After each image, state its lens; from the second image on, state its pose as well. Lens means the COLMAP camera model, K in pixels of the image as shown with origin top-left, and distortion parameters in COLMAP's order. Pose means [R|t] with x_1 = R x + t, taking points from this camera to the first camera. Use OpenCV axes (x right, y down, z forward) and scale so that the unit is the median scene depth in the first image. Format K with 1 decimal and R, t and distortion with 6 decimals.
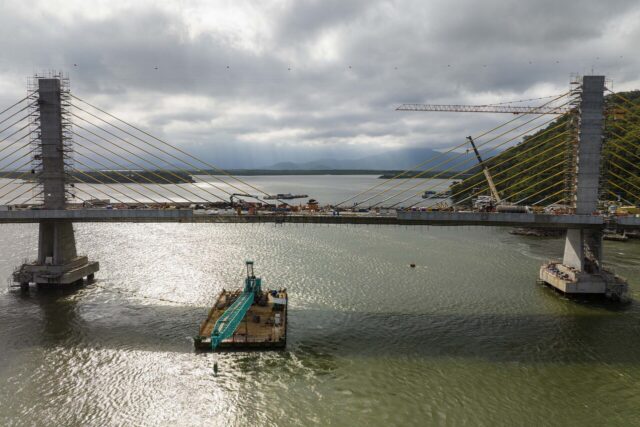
lens RADIAL K [[446.5, 0, 320.3], [0, 446.5, 212.0], [0, 0, 1]] dist [-0.036216, 0.009966]
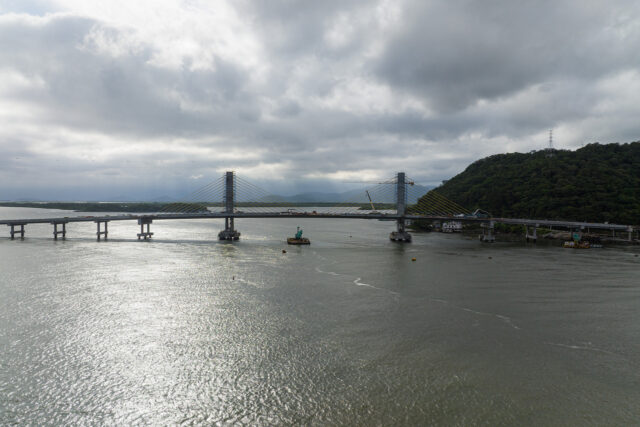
lens RADIAL K [[446.5, 0, 321.6], [0, 446.5, 210.8], [0, 0, 1]] dist [-0.036216, 0.009966]
pose [[0.999413, 0.001979, 0.034193, -0.076484], [0.000631, 0.997096, -0.076152, 0.208223], [-0.034244, 0.076129, 0.996510, -2.081867]]
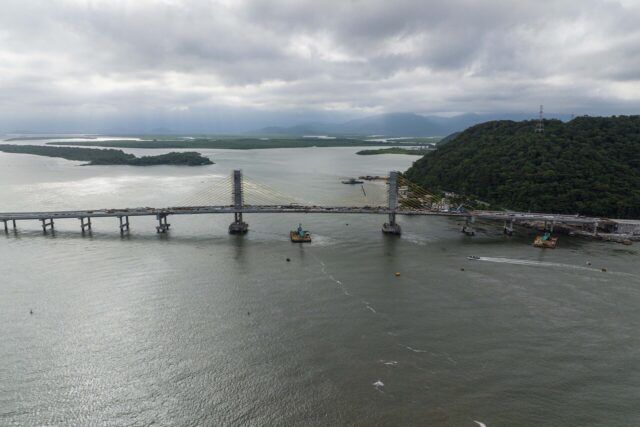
lens RADIAL K [[446.5, 0, 321.5], [0, 446.5, 211.5], [0, 0, 1]] dist [-0.036216, 0.009966]
pose [[0.999308, -0.005105, 0.036835, -0.094230], [0.002008, 0.996495, 0.083625, -0.267580], [-0.037133, -0.083493, 0.995816, -2.423601]]
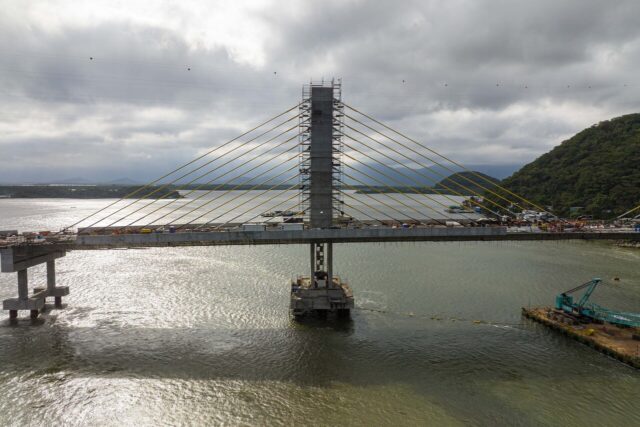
lens RADIAL K [[446.5, 0, 320.9], [0, 446.5, 214.3], [0, 0, 1]] dist [-0.036216, 0.009966]
pose [[0.993832, -0.005552, 0.110757, -0.712450], [0.008620, 0.999592, -0.027244, -0.009804], [-0.110561, 0.028031, 0.993474, 0.077104]]
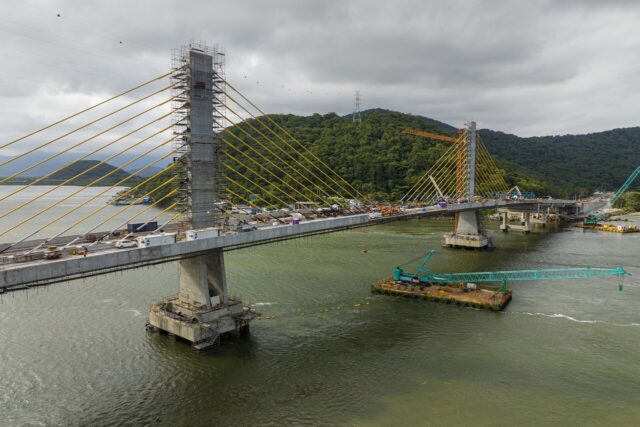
lens RADIAL K [[446.5, 0, 320.9], [0, 446.5, 211.6], [0, 0, 1]] dist [-0.036216, 0.009966]
pose [[0.582221, -0.063736, 0.810528, -1.092933], [0.071877, 0.997054, 0.026773, -0.046235], [-0.809847, 0.042671, 0.585087, 0.414001]]
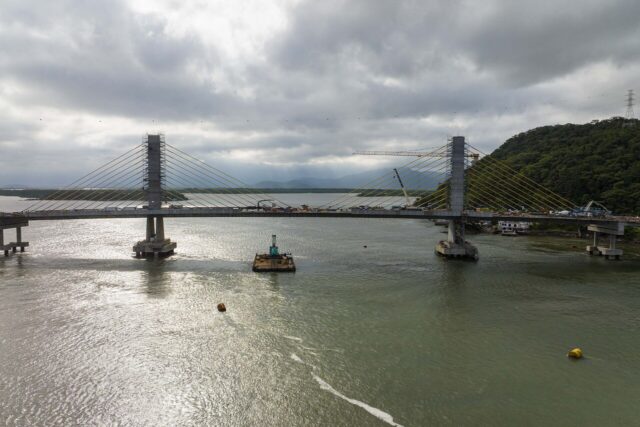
lens RADIAL K [[446.5, 0, 320.3], [0, 446.5, 212.0], [0, 0, 1]] dist [-0.036216, 0.009966]
pose [[0.999090, -0.001324, 0.042620, -0.033563], [0.003102, 0.999126, -0.041689, 0.075777], [-0.042527, 0.041783, 0.998221, -0.756847]]
